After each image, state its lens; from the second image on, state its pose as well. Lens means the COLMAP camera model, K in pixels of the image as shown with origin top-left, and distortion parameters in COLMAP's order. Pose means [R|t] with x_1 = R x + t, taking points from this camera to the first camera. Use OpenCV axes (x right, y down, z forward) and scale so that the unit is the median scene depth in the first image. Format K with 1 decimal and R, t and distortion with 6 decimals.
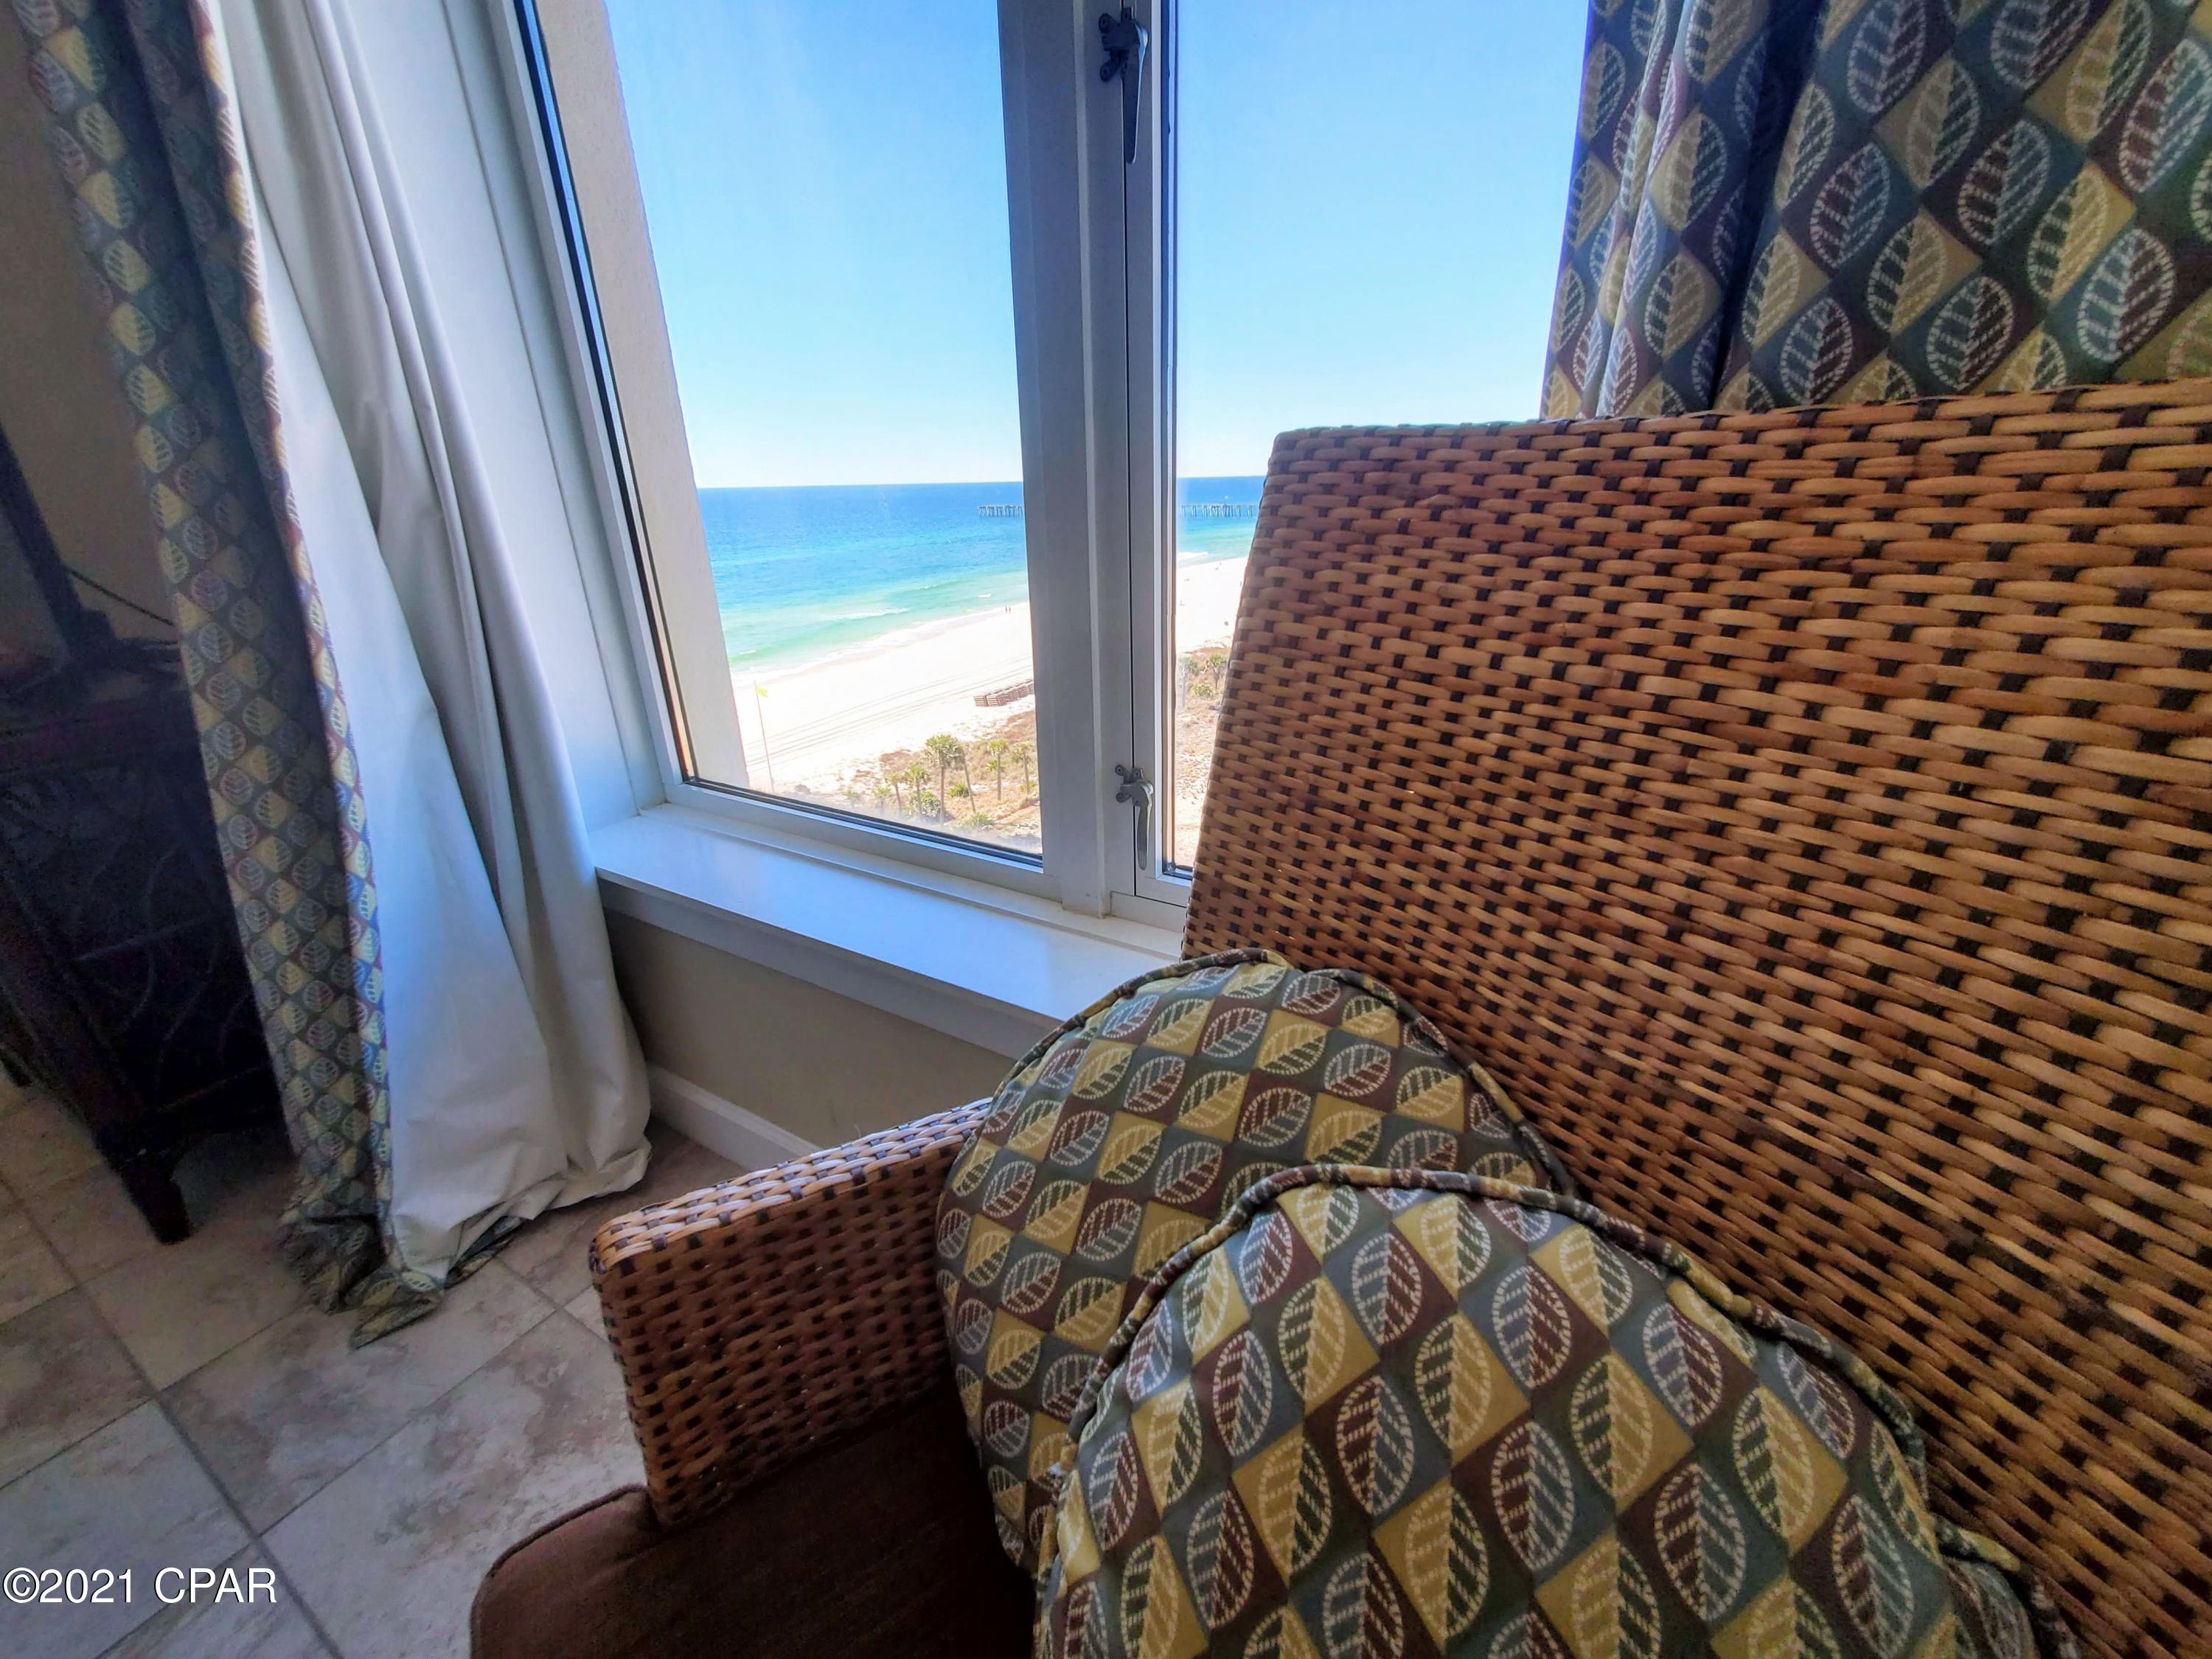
lens RADIAL K [[879.2, 0, 1108.4], [0, 879.2, 828.3], [0, 0, 1]] dist [0.007511, -0.000668]
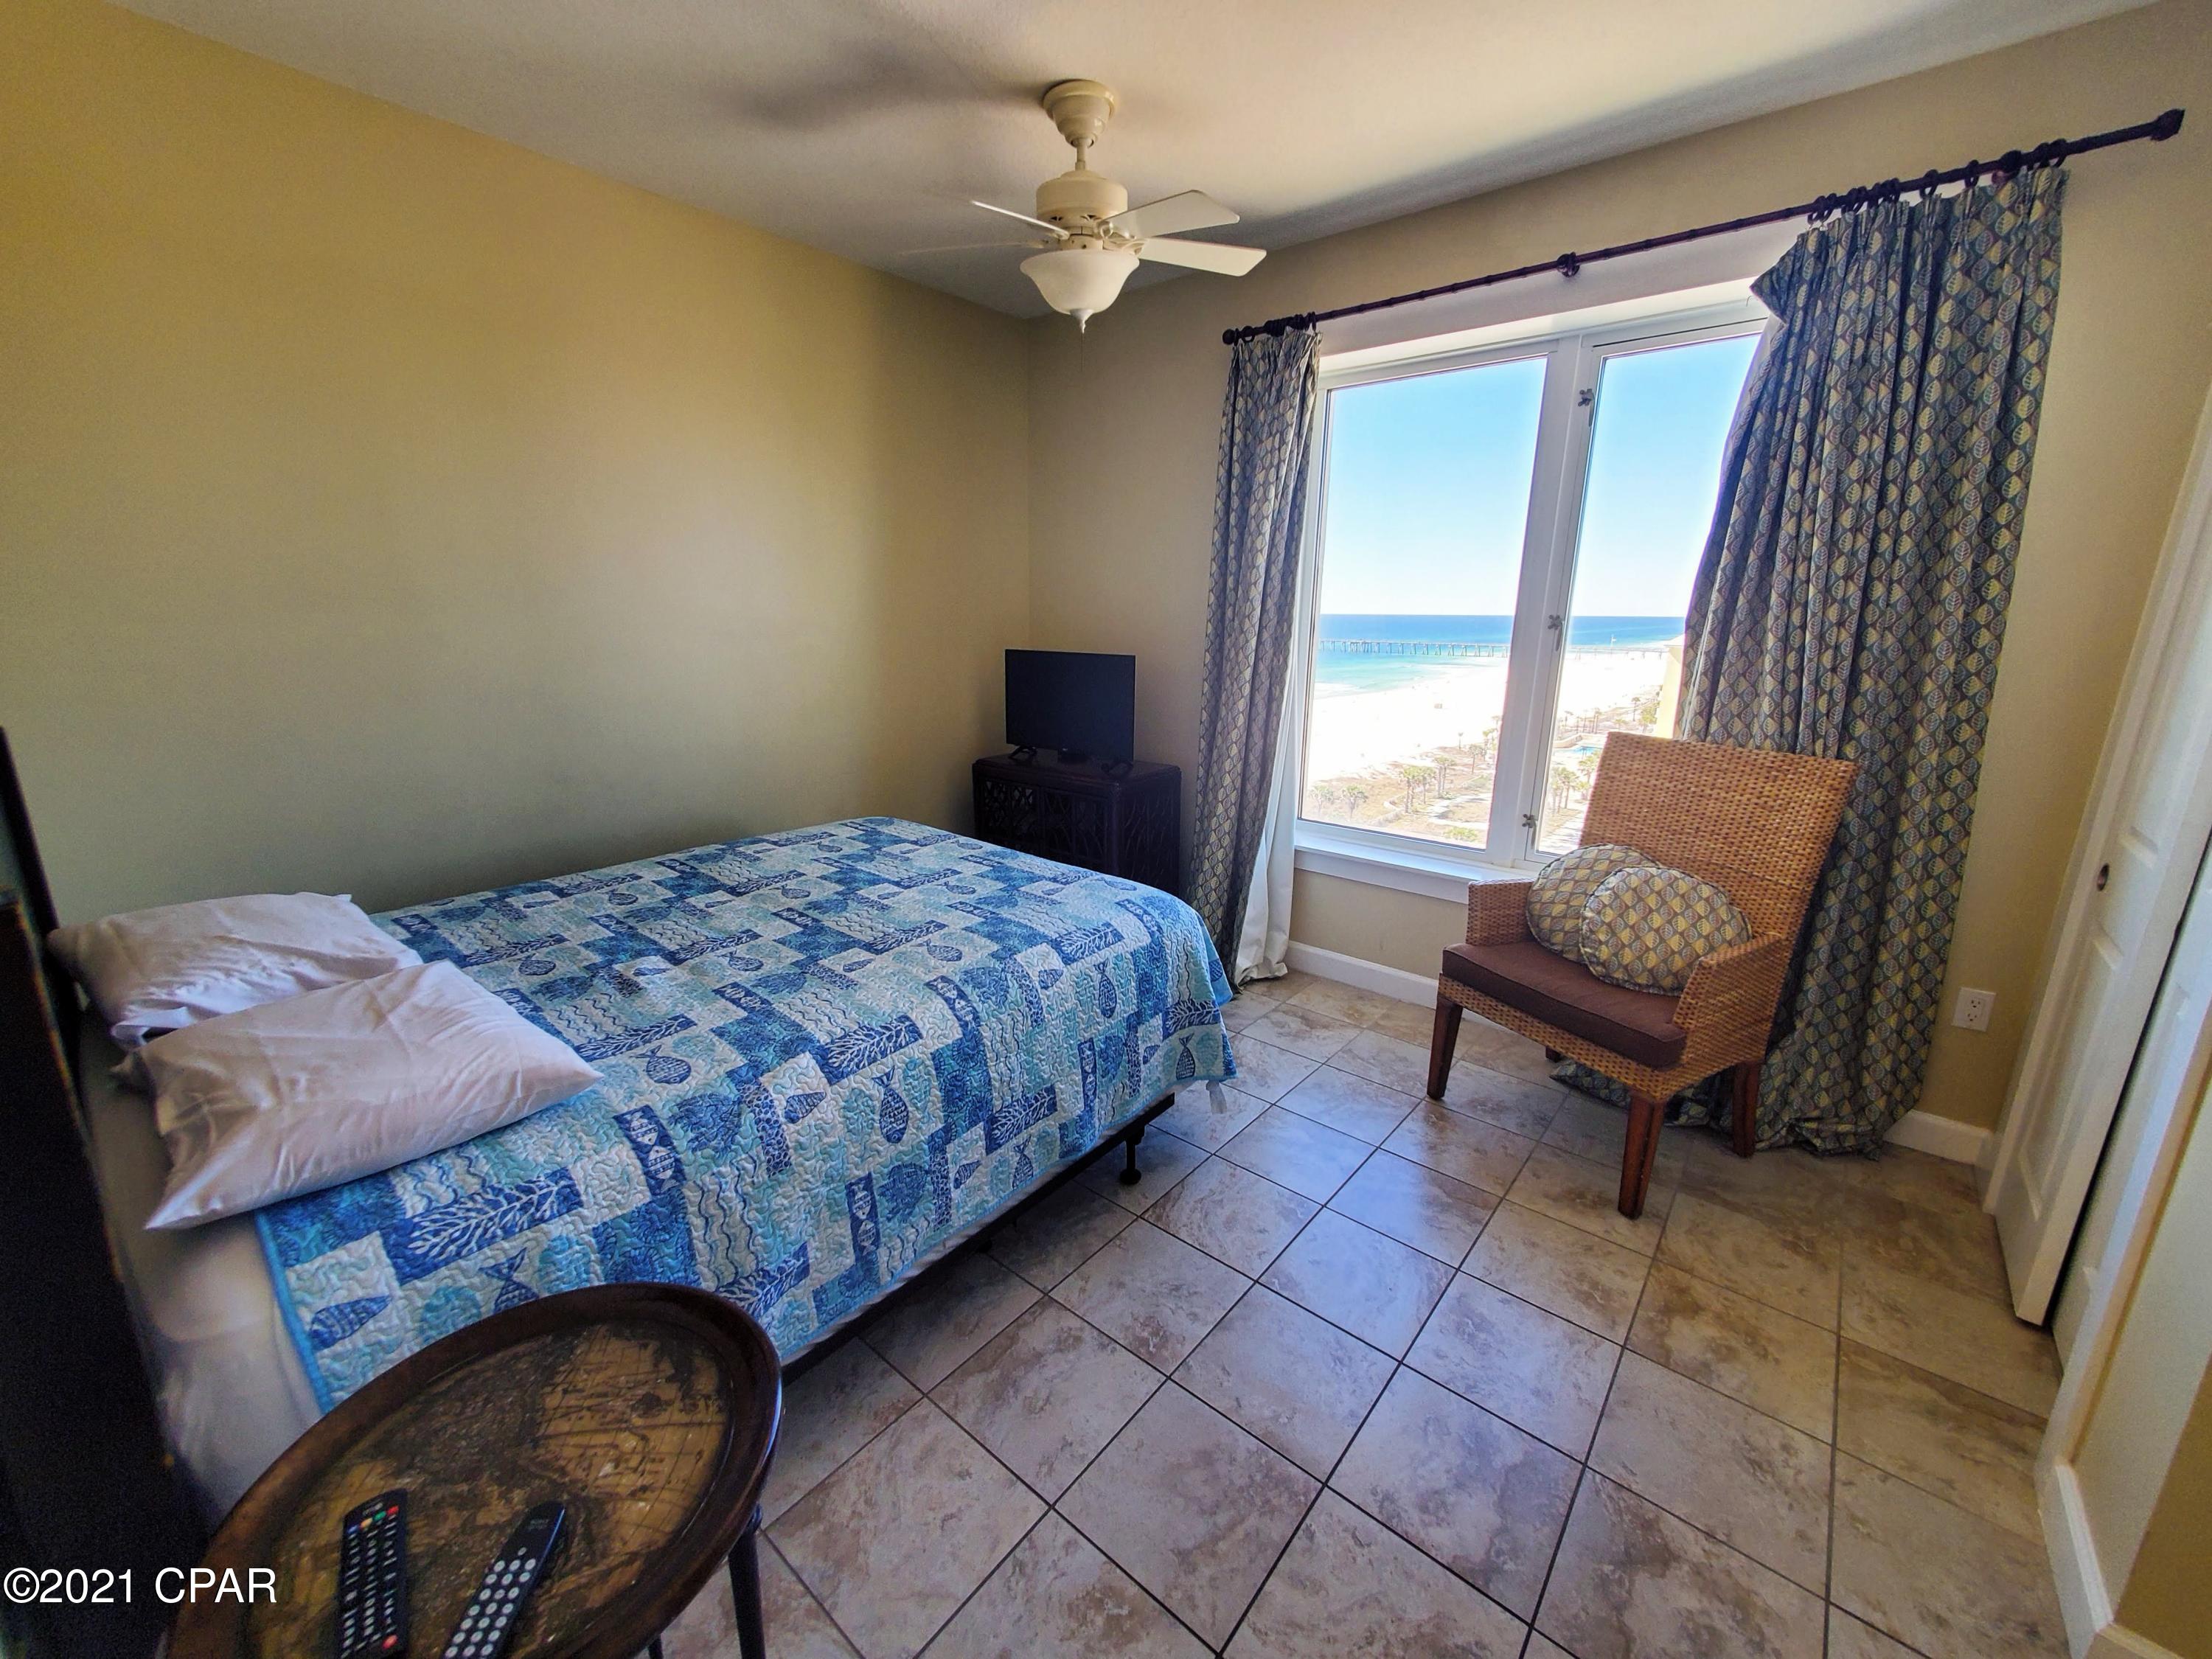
lens RADIAL K [[879.2, 0, 1108.9], [0, 879.2, 831.6], [0, 0, 1]] dist [0.007511, -0.000668]
pose [[0.985860, 0.070080, -0.152213, -2.104296], [-0.089707, 0.987945, -0.126162, 1.109150], [0.141537, 0.138033, 0.980262, -4.838633]]
